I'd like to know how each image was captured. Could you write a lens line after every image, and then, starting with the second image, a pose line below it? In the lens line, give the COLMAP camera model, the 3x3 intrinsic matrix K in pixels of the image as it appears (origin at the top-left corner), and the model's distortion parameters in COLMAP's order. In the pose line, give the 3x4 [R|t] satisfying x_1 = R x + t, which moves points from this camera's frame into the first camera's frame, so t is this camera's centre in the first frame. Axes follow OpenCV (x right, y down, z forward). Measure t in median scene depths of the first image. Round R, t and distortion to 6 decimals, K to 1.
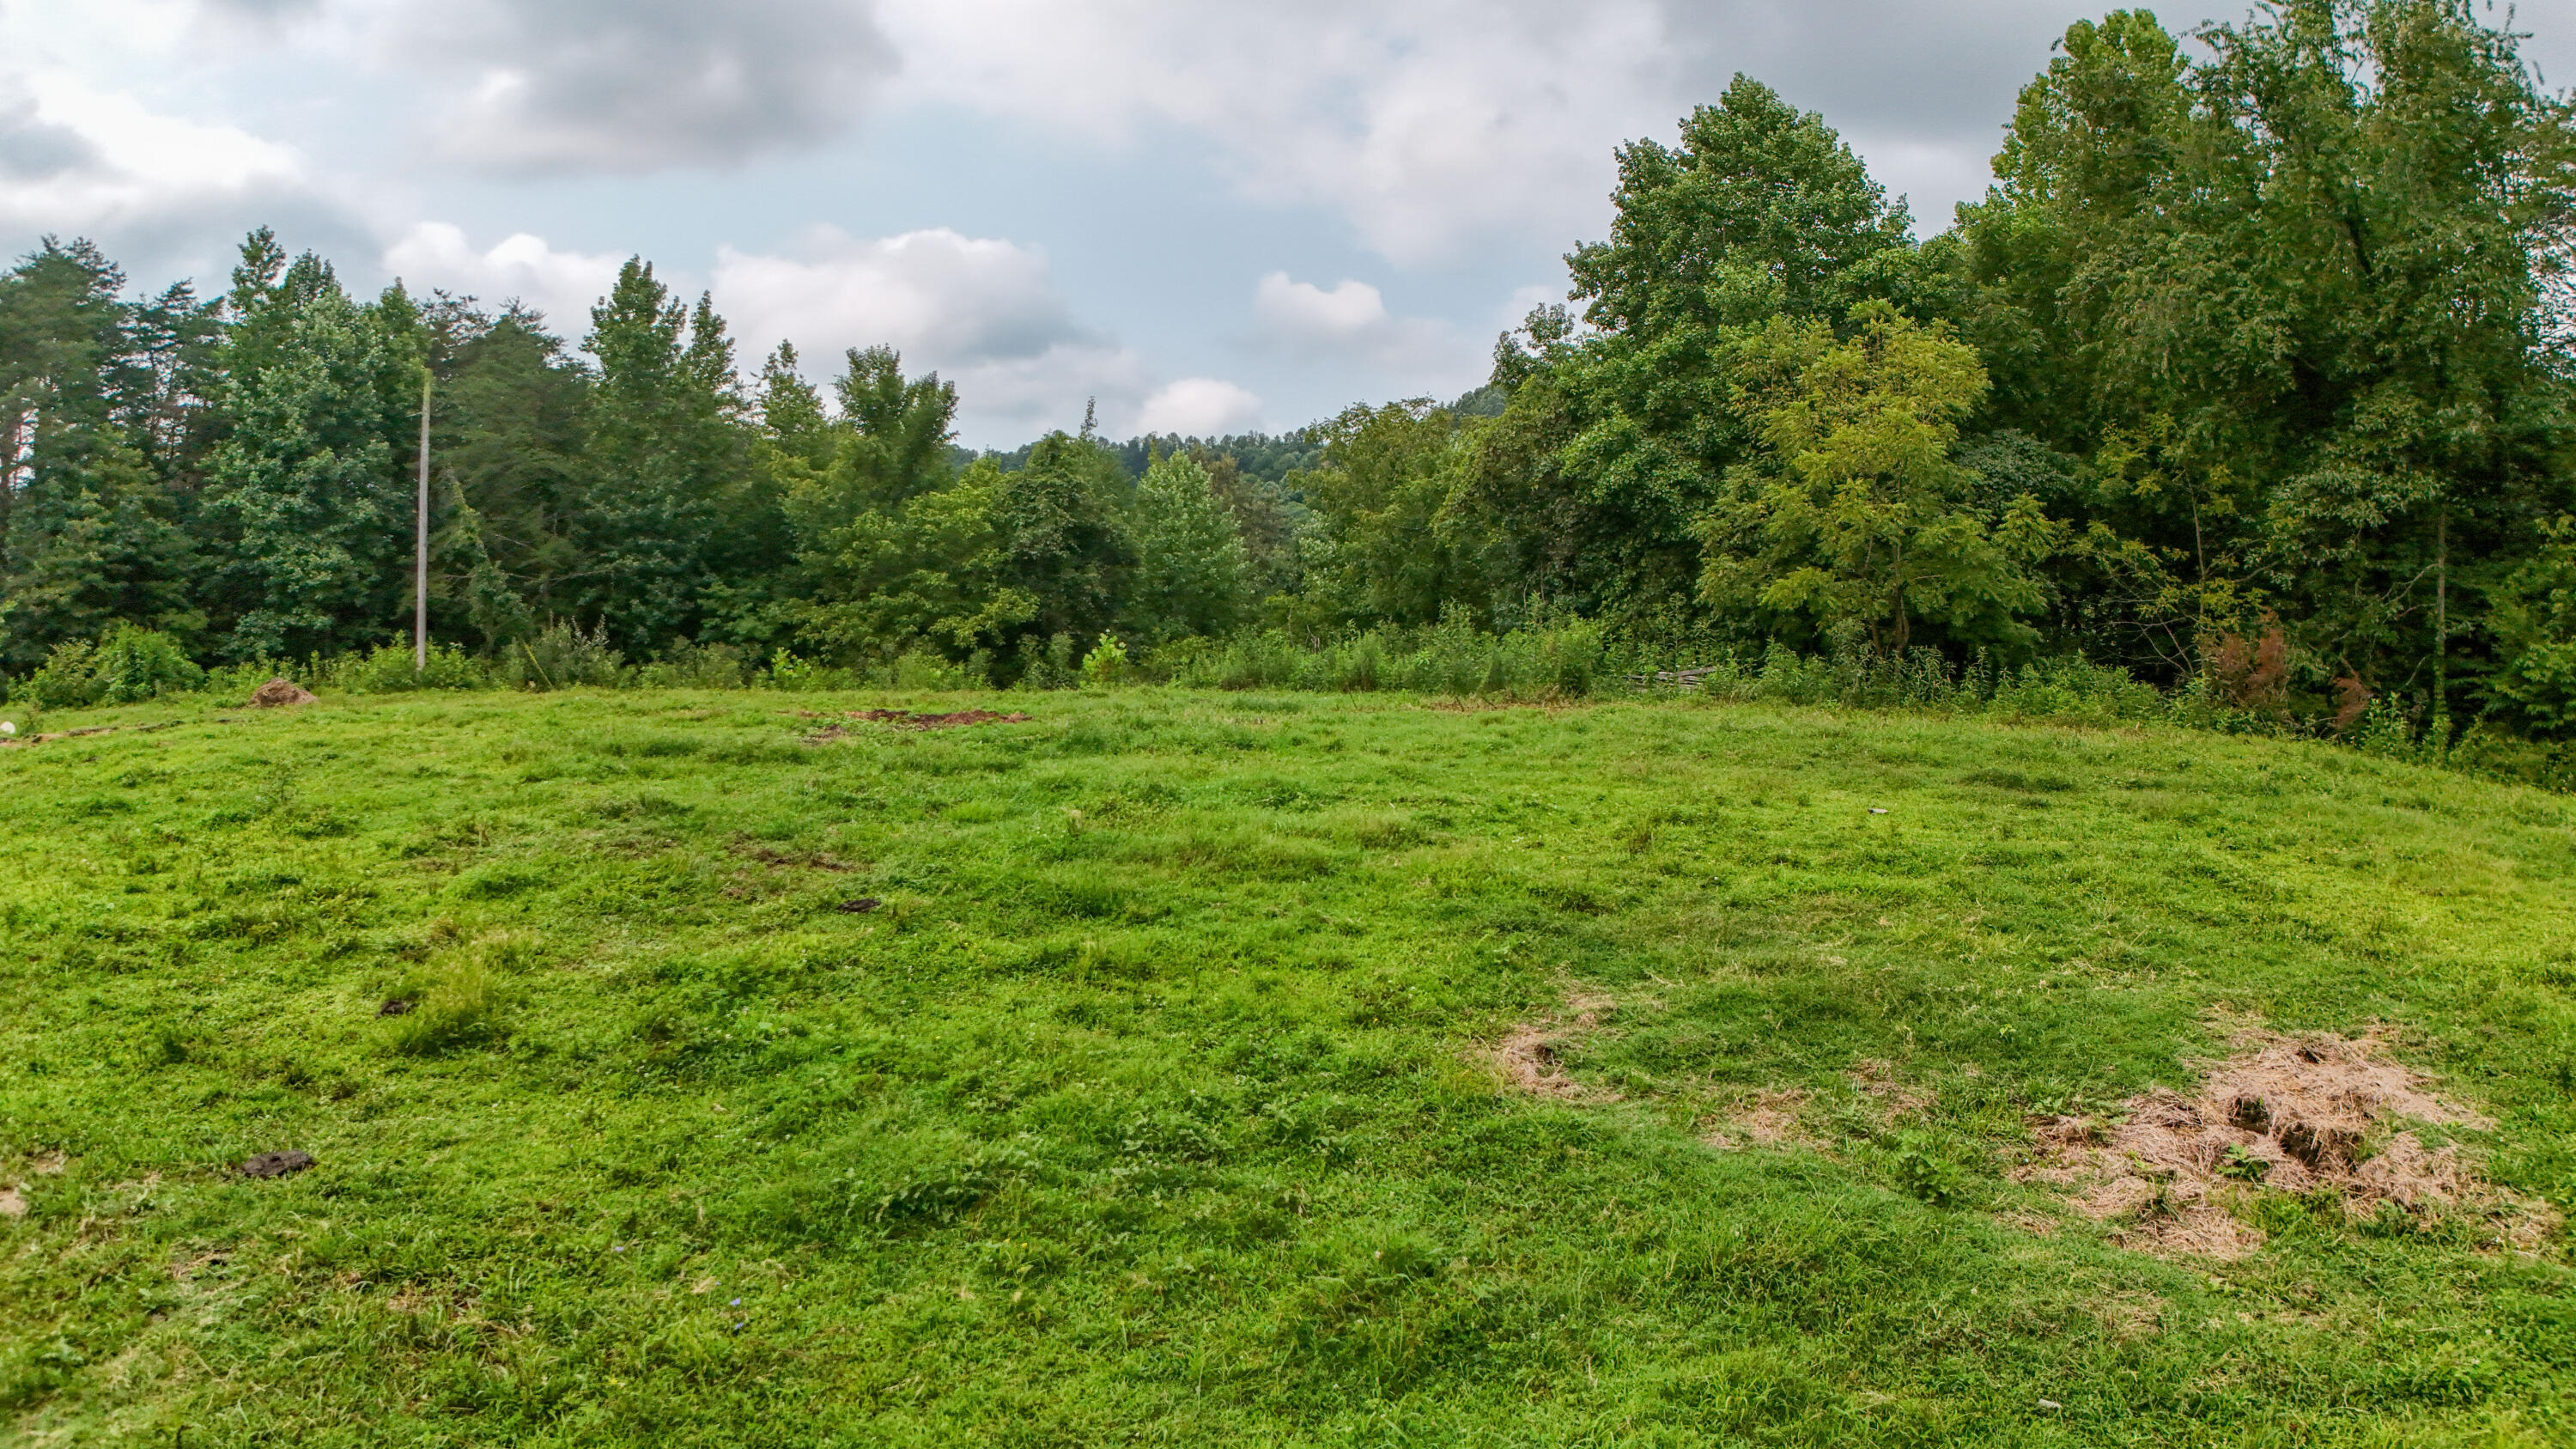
lens RADIAL K [[1558.4, 0, 1288.0], [0, 1558.4, 724.5], [0, 0, 1]] dist [-0.173306, 0.017145]
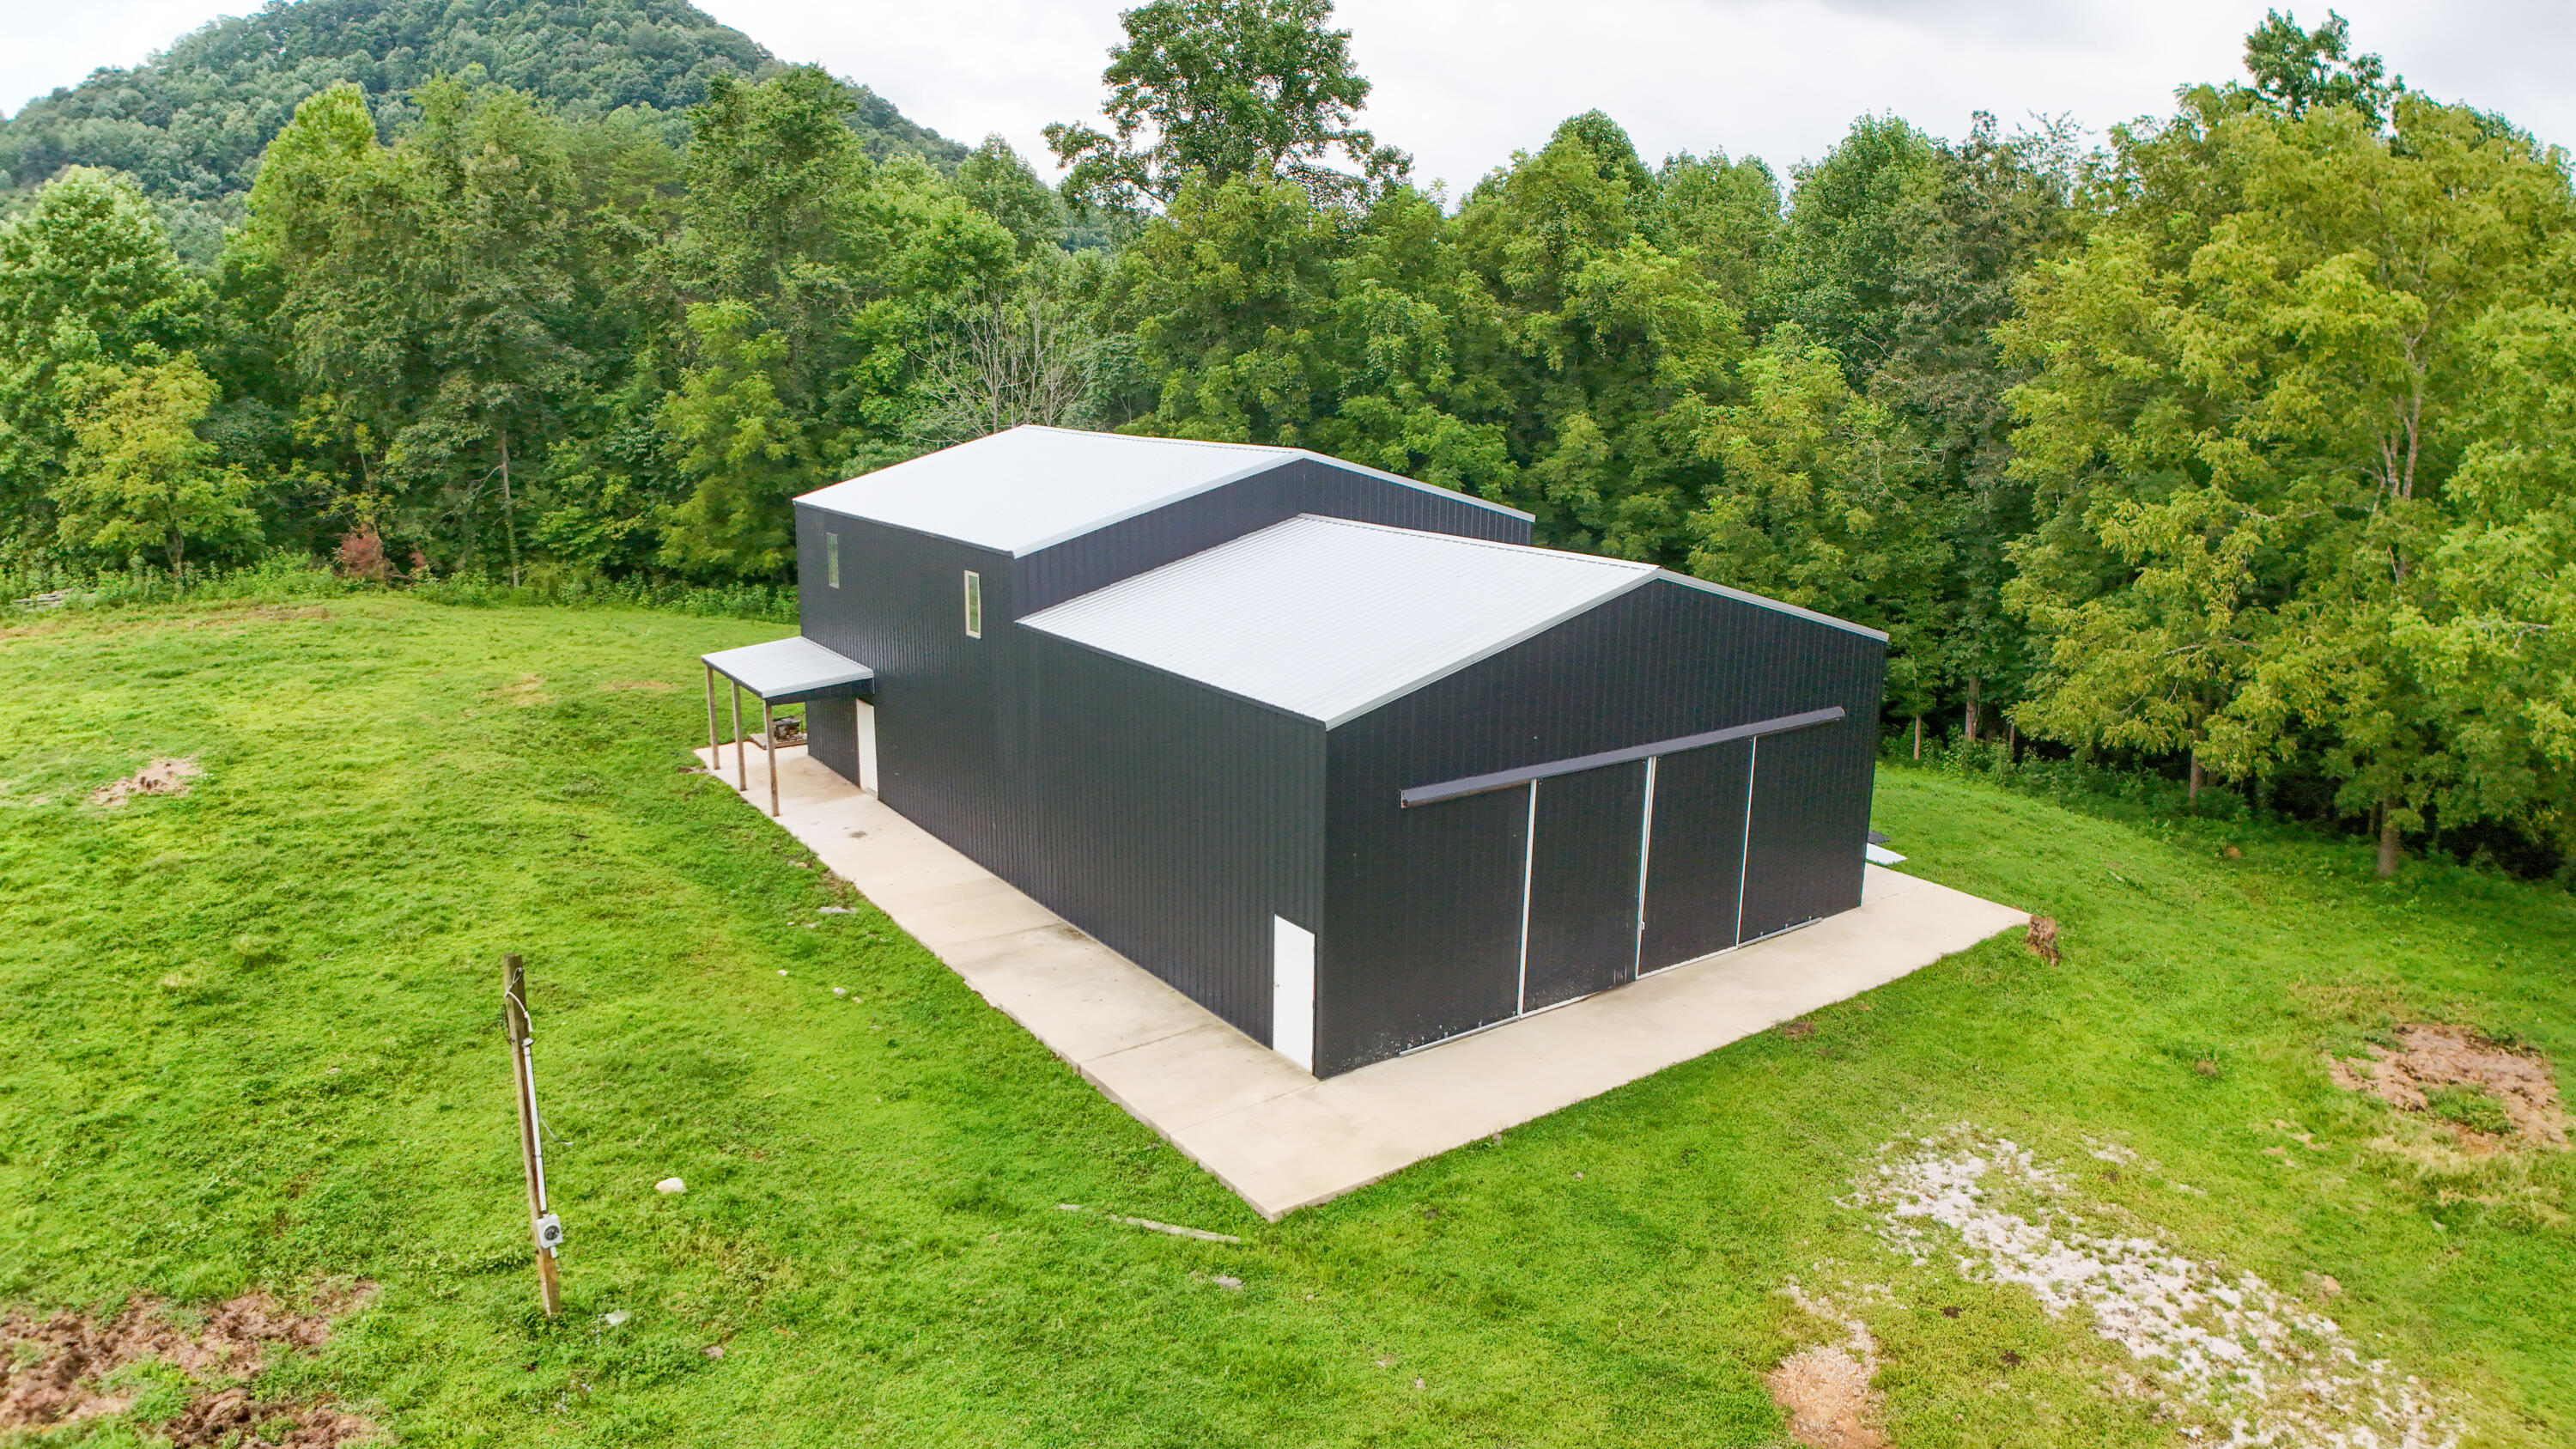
lens RADIAL K [[1558.4, 0, 1288.0], [0, 1558.4, 724.5], [0, 0, 1]] dist [-0.173306, 0.017145]
pose [[0.585029, -0.192450, 0.787848, -0.144639], [0.039877, 0.977088, 0.209065, -0.147759], [-0.810032, -0.090892, 0.579299, -0.970857]]
